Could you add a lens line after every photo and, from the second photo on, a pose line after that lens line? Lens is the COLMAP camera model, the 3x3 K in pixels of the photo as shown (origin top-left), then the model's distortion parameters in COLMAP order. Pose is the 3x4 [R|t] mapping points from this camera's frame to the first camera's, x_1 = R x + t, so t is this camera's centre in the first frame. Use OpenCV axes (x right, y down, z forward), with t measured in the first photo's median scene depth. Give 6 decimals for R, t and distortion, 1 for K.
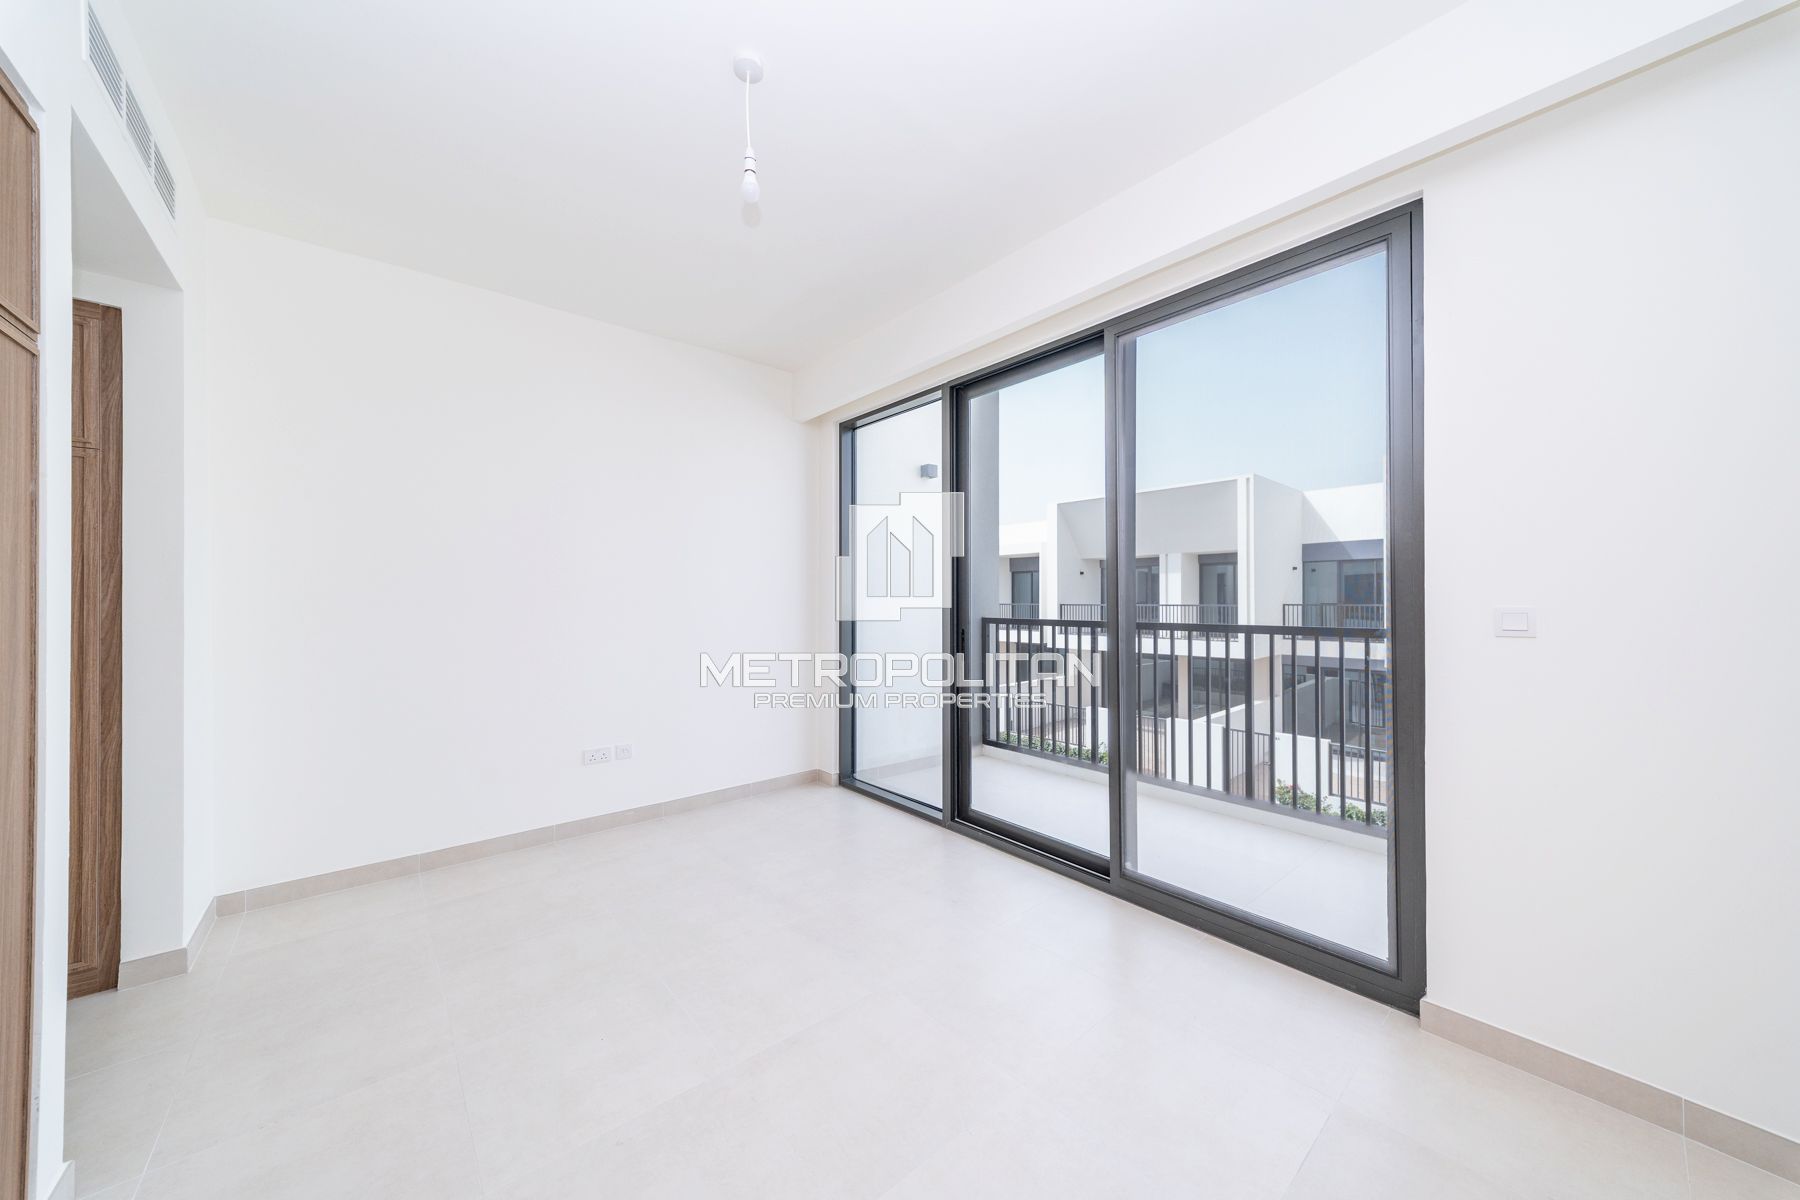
lens RADIAL K [[624.9, 0, 906.7], [0, 624.9, 599.6], [0, 0, 1]] dist [0.005936, -0.001349]
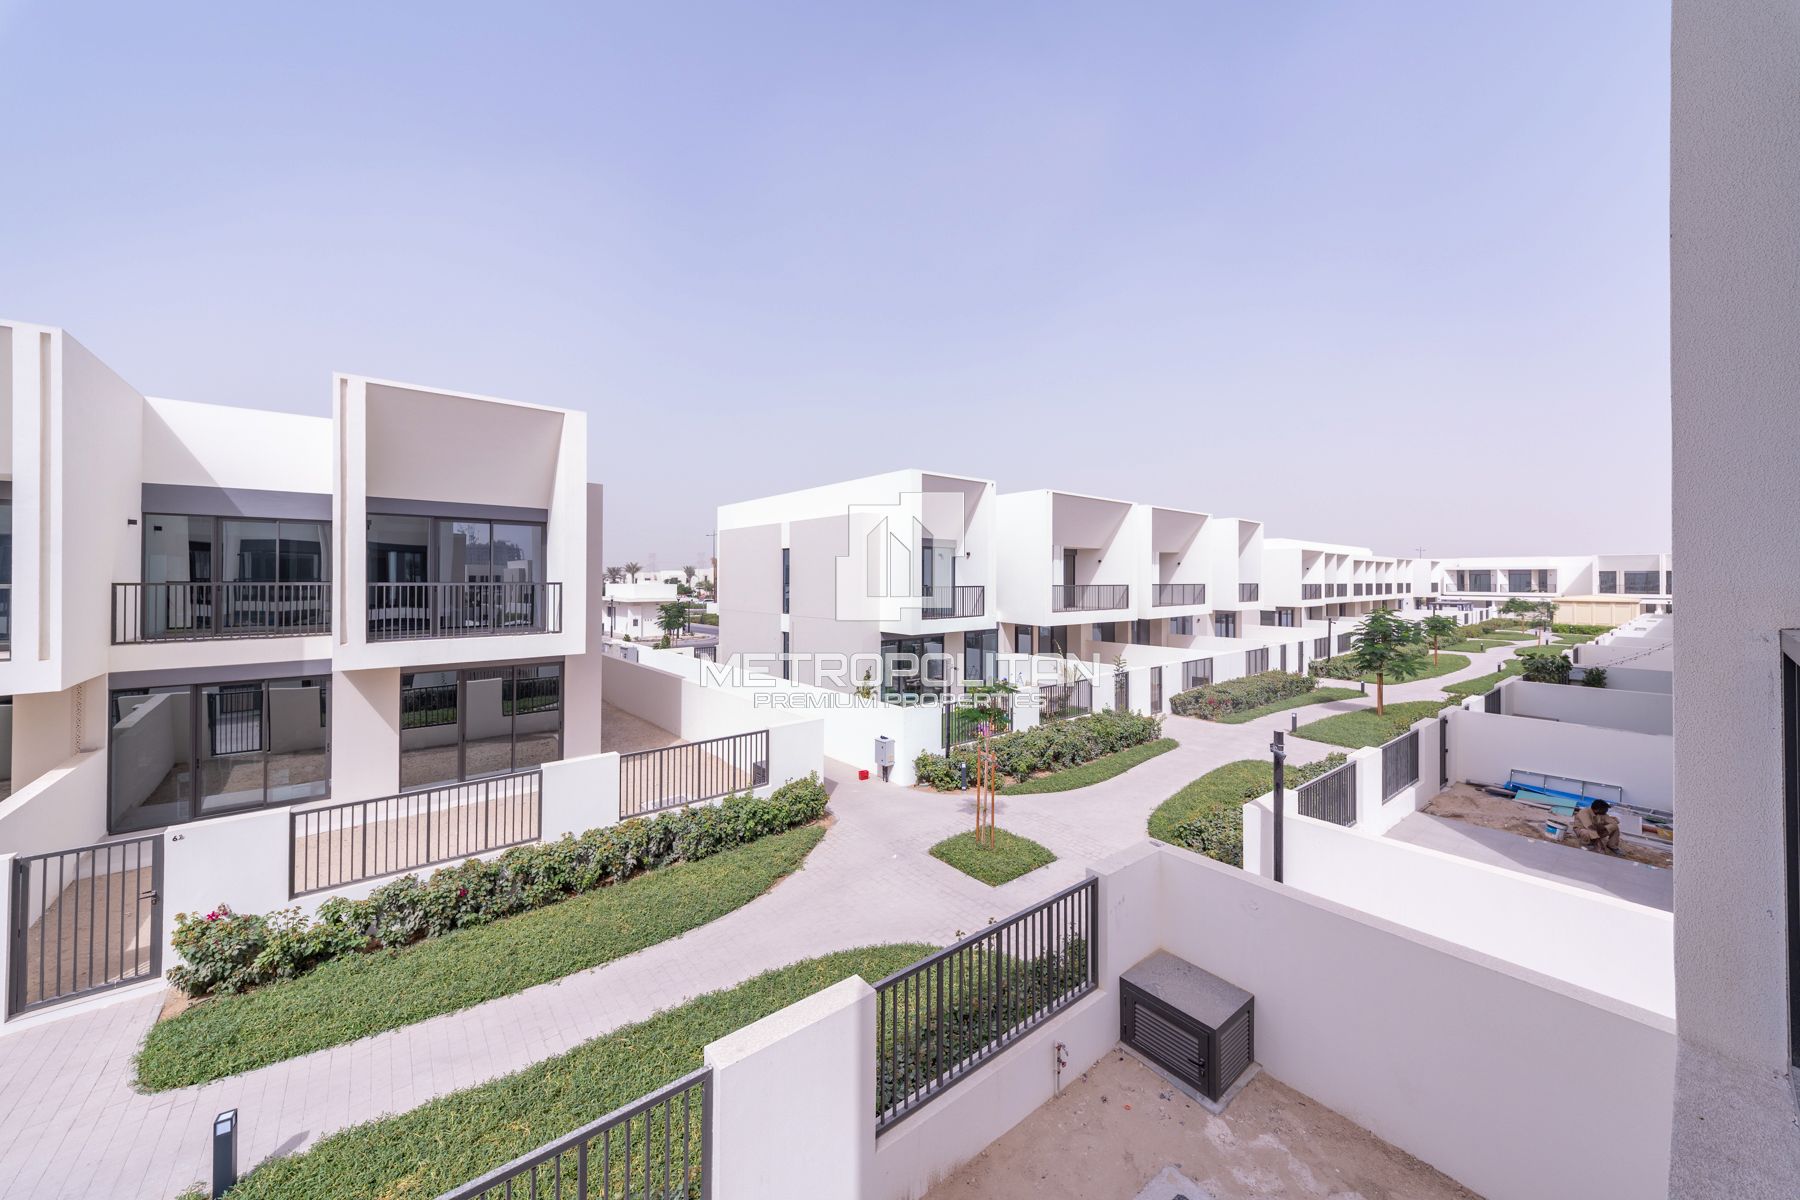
lens RADIAL K [[624.9, 0, 901.3], [0, 624.9, 576.9], [0, 0, 1]] dist [0.005936, -0.001349]
pose [[0.034771, 0.005802, 0.999378, 0.080155], [-0.005103, 0.999971, -0.005628, 0.002224], [-0.999382, -0.004904, 0.034799, 0.376829]]
